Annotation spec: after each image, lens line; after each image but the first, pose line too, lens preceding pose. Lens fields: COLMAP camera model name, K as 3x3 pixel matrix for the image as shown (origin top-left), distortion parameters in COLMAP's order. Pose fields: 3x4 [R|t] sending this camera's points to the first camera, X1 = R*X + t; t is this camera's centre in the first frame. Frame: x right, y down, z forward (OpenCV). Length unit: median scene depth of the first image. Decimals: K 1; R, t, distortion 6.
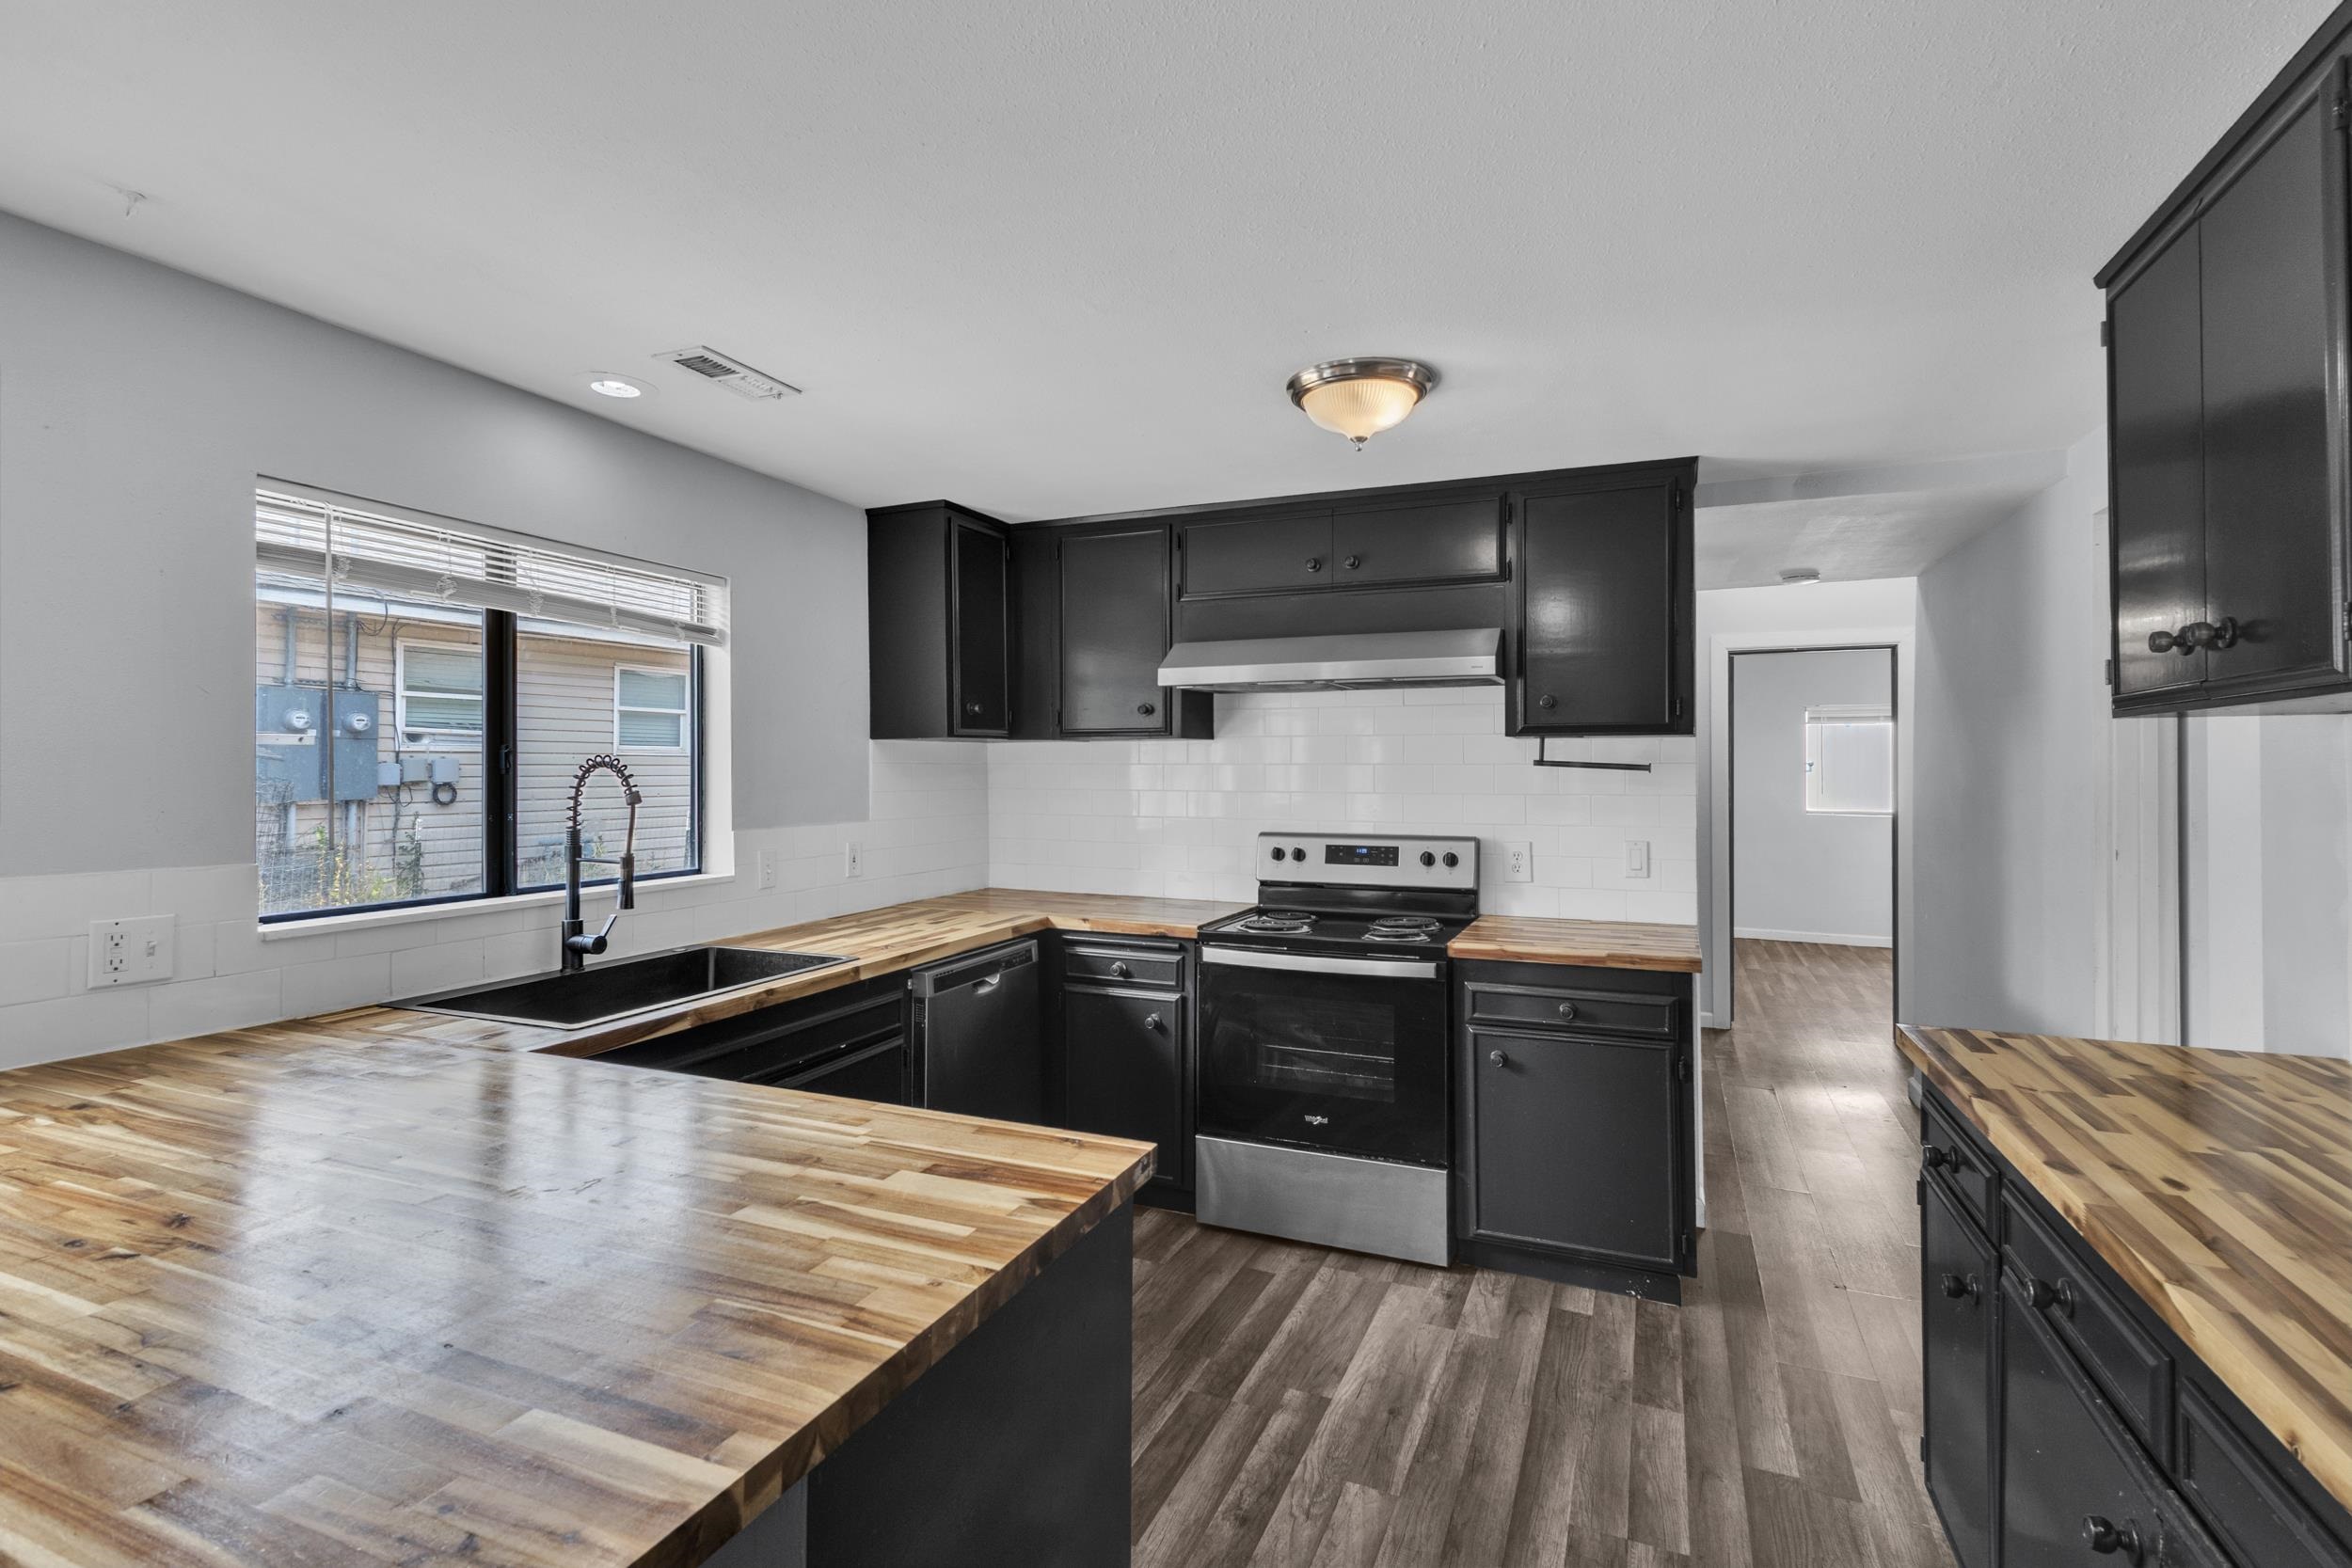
lens RADIAL K [[1084.7, 0, 1186.0], [0, 1084.7, 769.4], [0, 0, 1]] dist [0.010229, -0.000811]
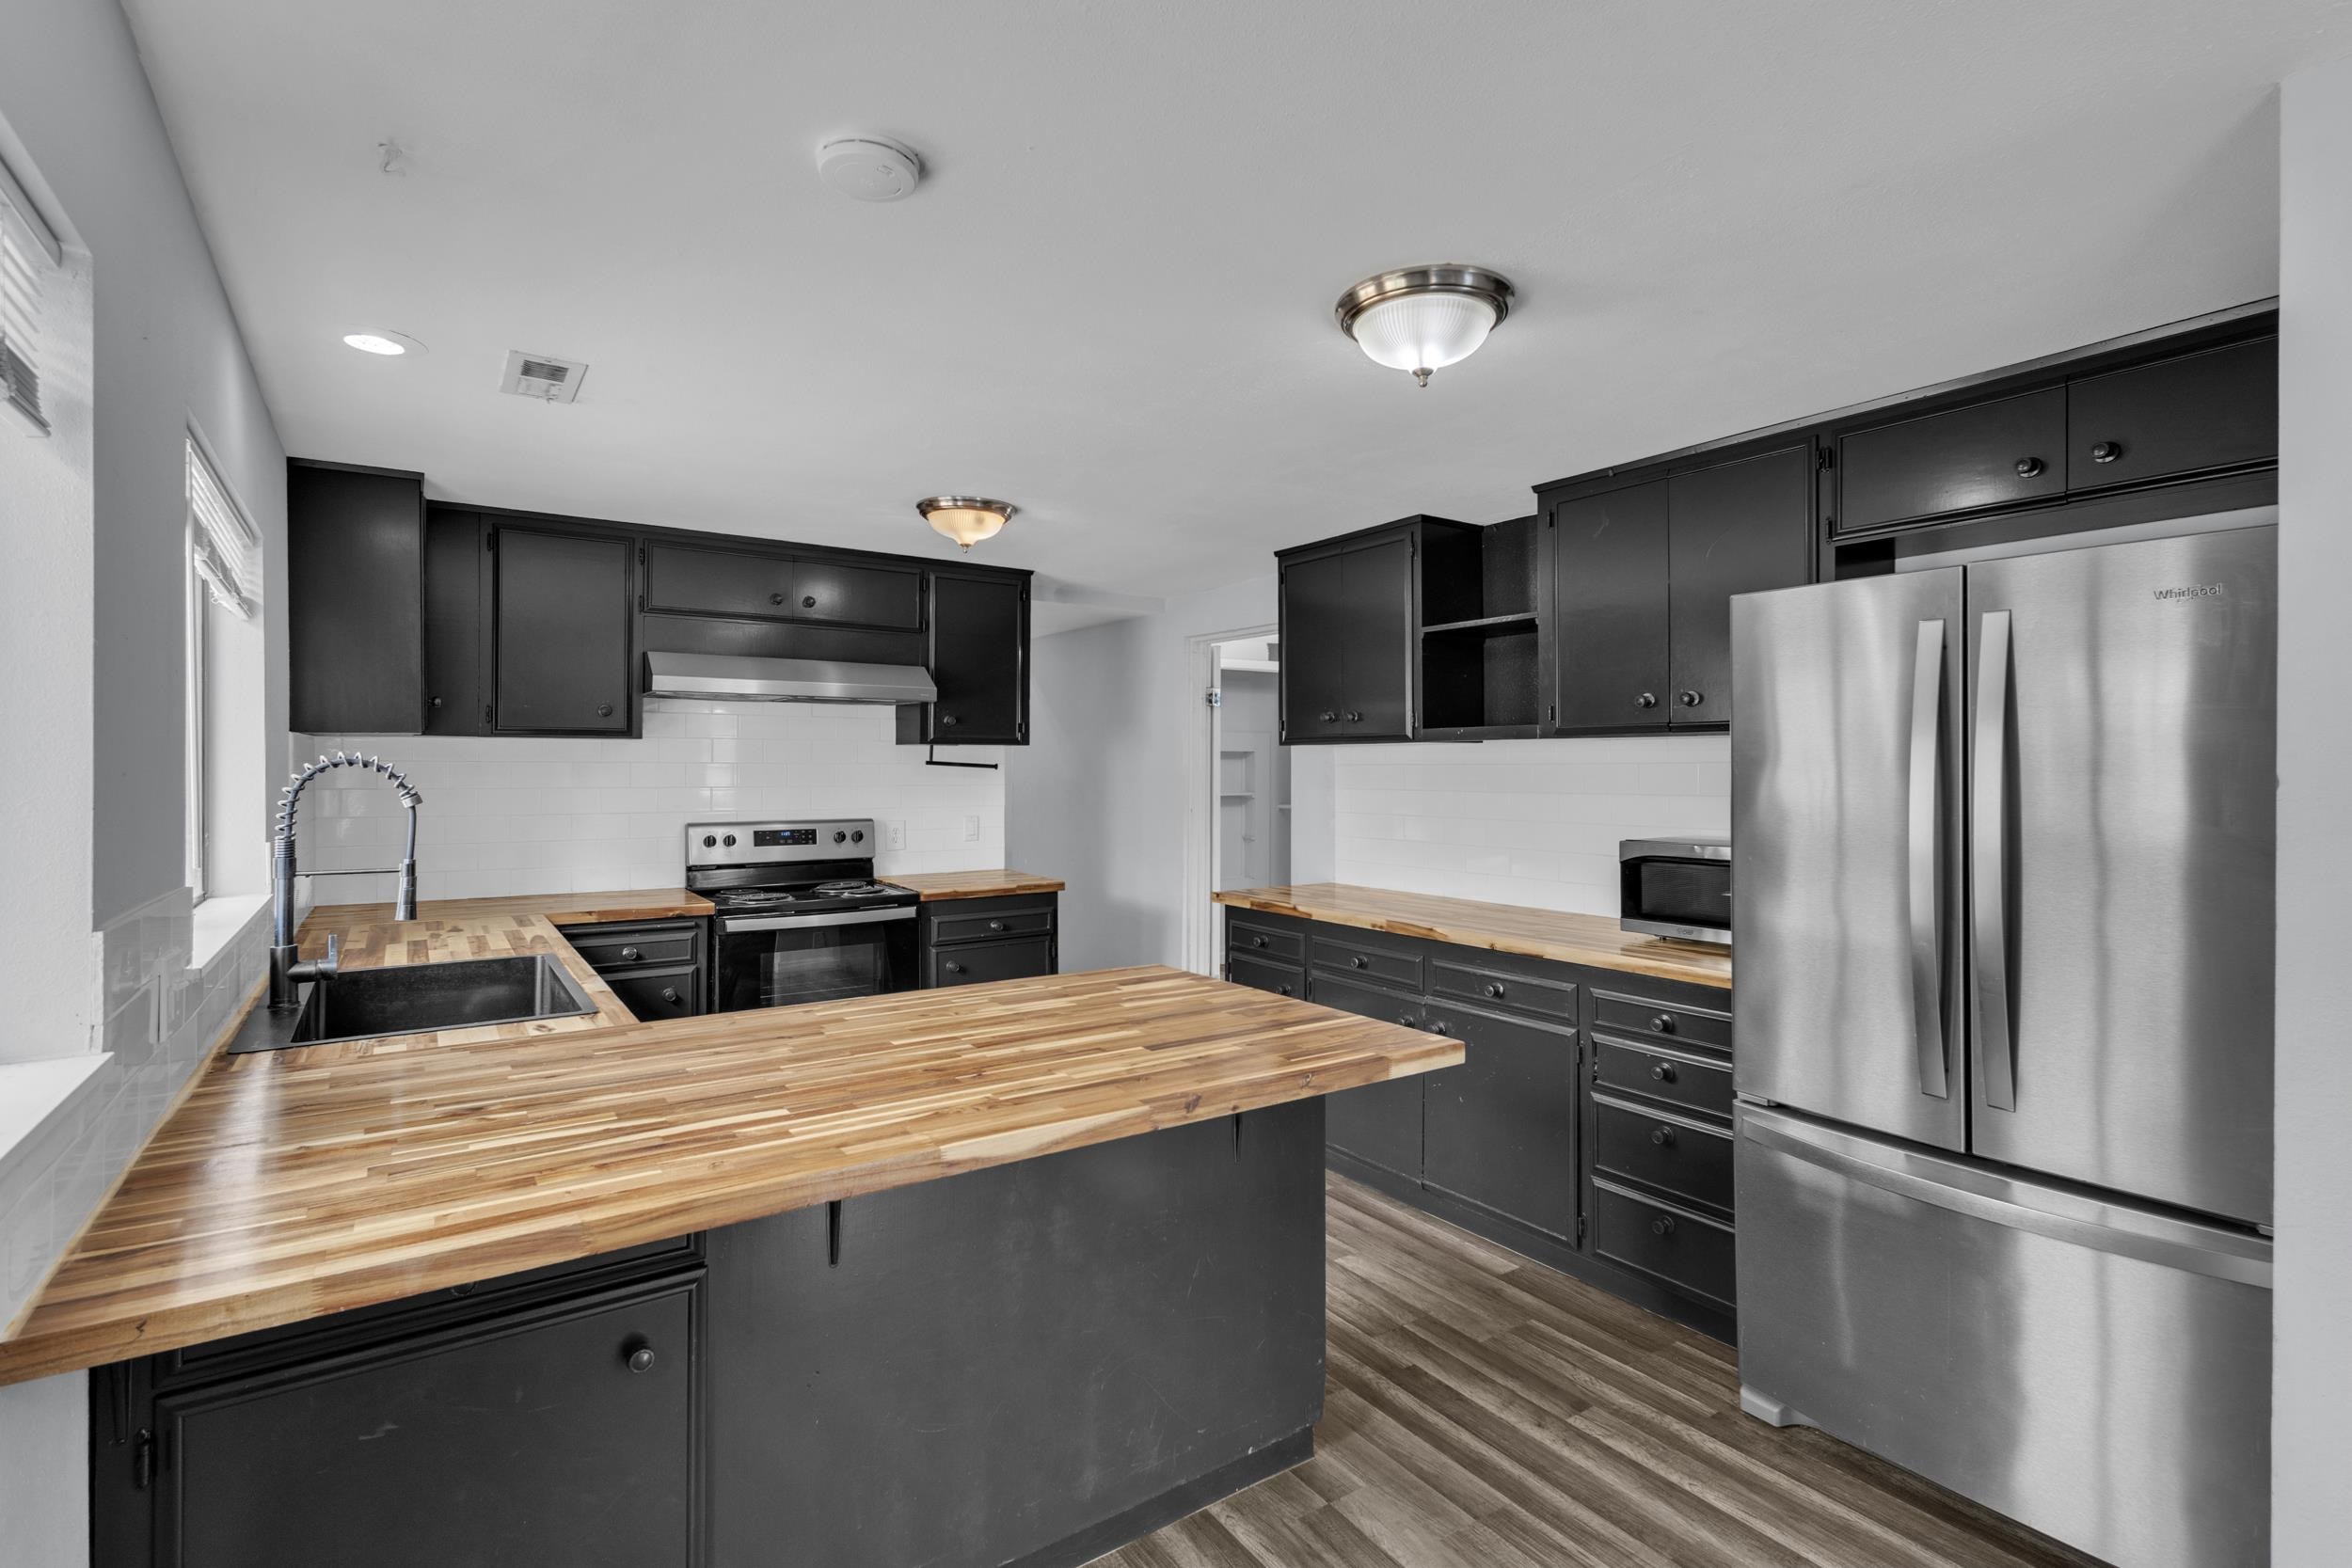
lens RADIAL K [[1084.7, 0, 1178.6], [0, 1084.7, 774.5], [0, 0, 1]] dist [0.010229, -0.000811]
pose [[0.546275, -0.006460, 0.837581, -0.673614], [-0.003654, 0.999942, 0.010095, -0.006342], [-0.837598, -0.008575, 0.546220, -0.040706]]
